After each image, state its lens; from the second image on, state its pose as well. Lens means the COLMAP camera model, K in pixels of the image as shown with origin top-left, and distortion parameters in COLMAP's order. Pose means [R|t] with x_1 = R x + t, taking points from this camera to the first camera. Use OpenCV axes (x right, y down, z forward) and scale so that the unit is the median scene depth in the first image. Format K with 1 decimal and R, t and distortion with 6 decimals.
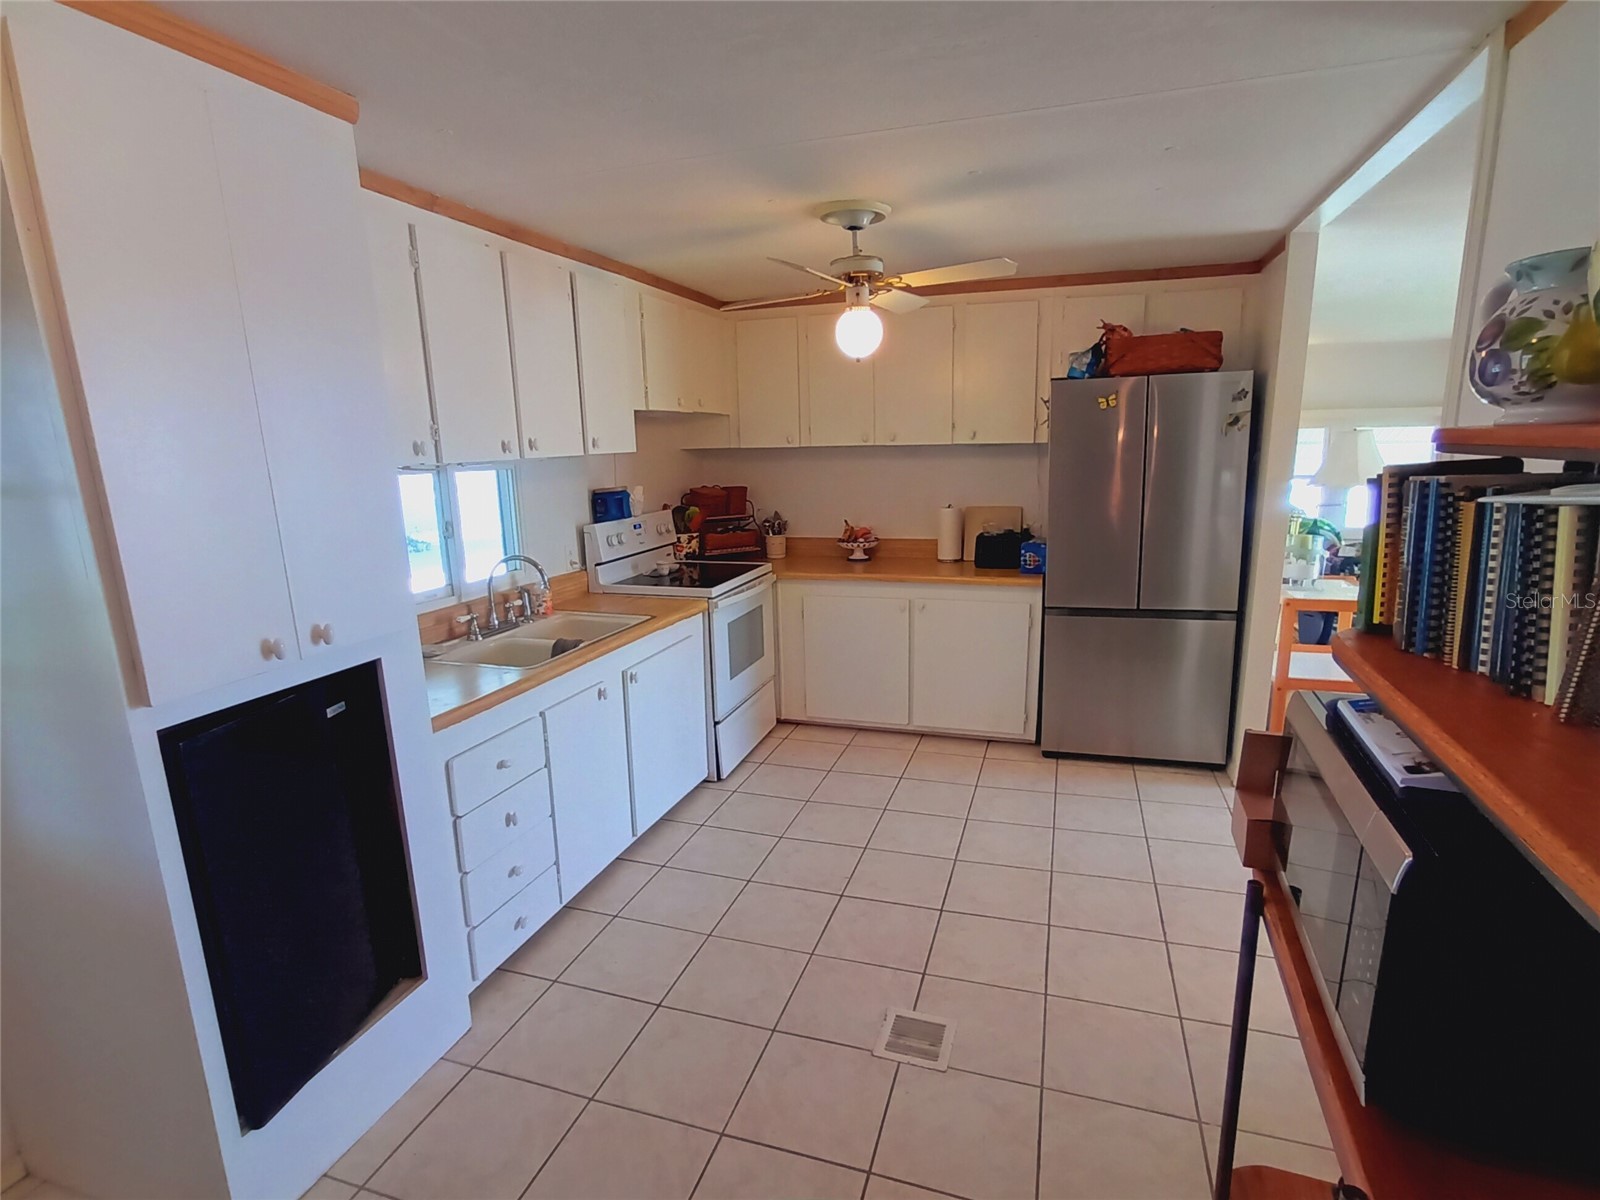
lens RADIAL K [[801.2, 0, 802.0], [0, 801.2, 605.2], [0, 0, 1]] dist [-0.022139, 0.012196]
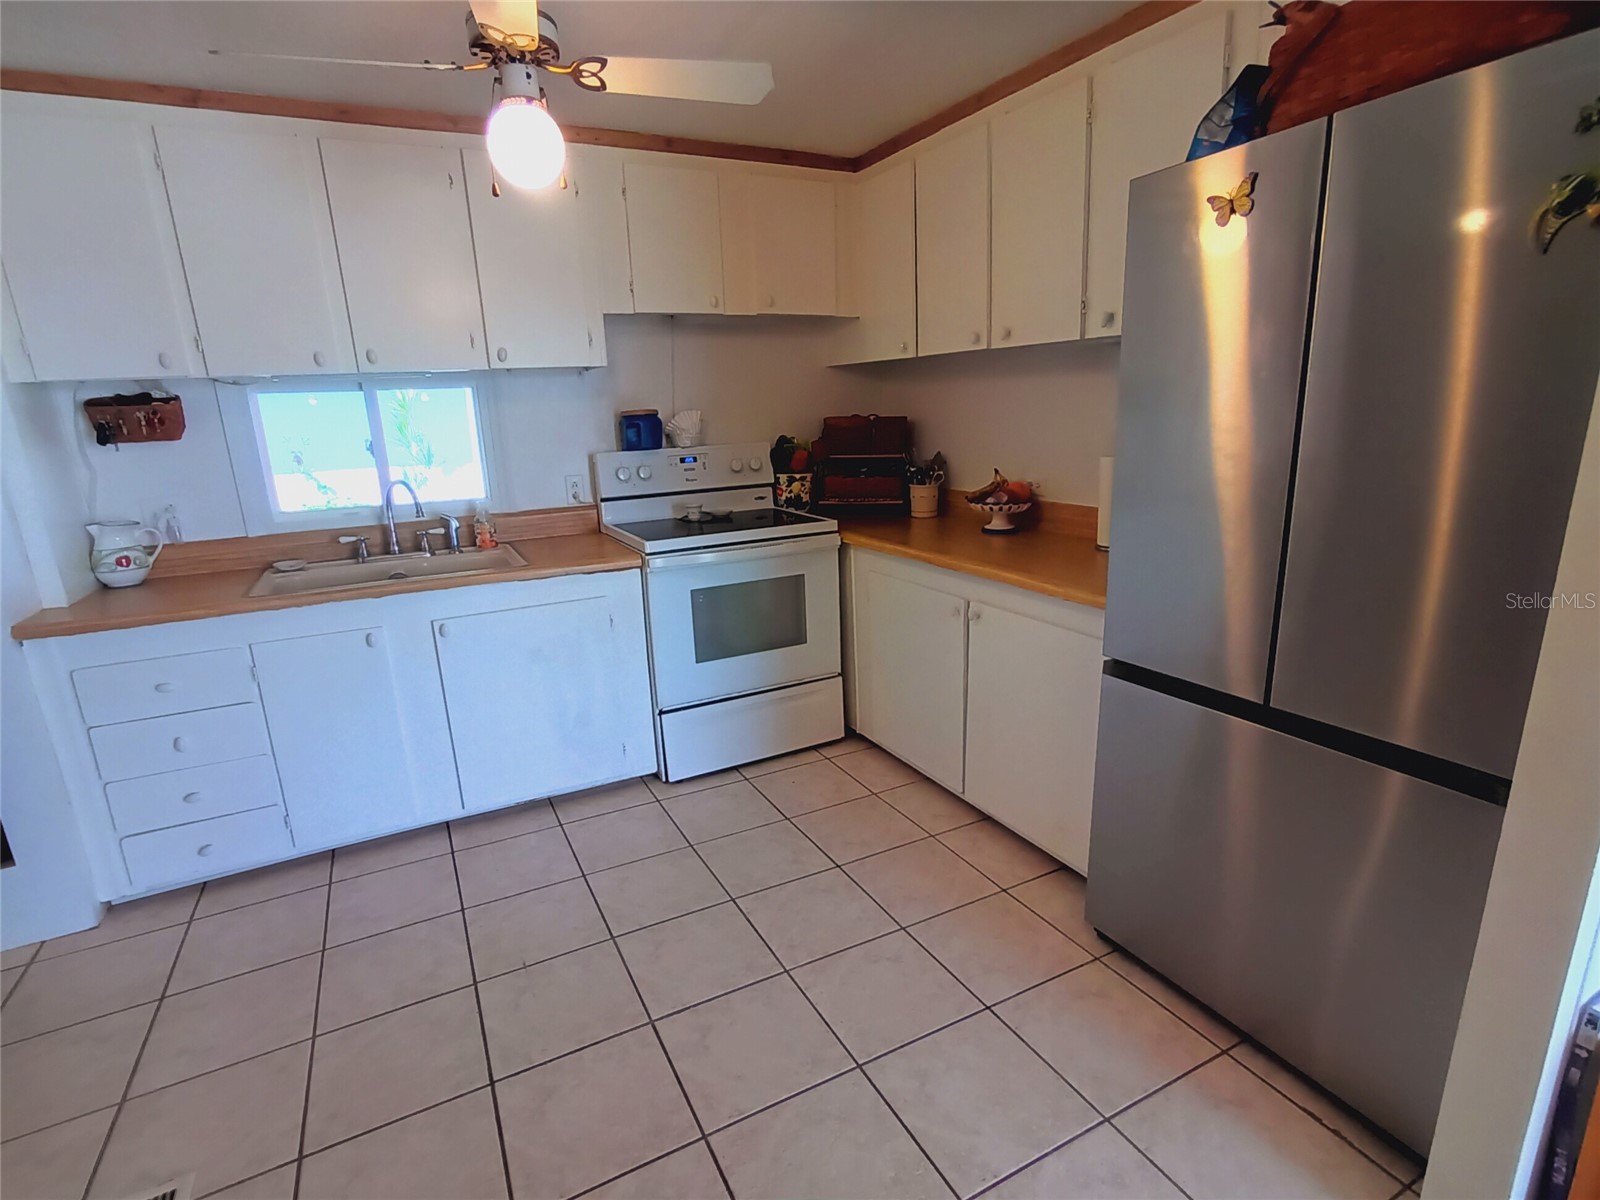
lens RADIAL K [[801.2, 0, 796.2], [0, 801.2, 600.5], [0, 0, 1]] dist [-0.022139, 0.012196]
pose [[0.719910, 0.164075, -0.674395, 0.467972], [-0.119781, 0.986448, 0.112130, -0.061308], [0.683653, 0.000056, 0.729807, 0.472199]]
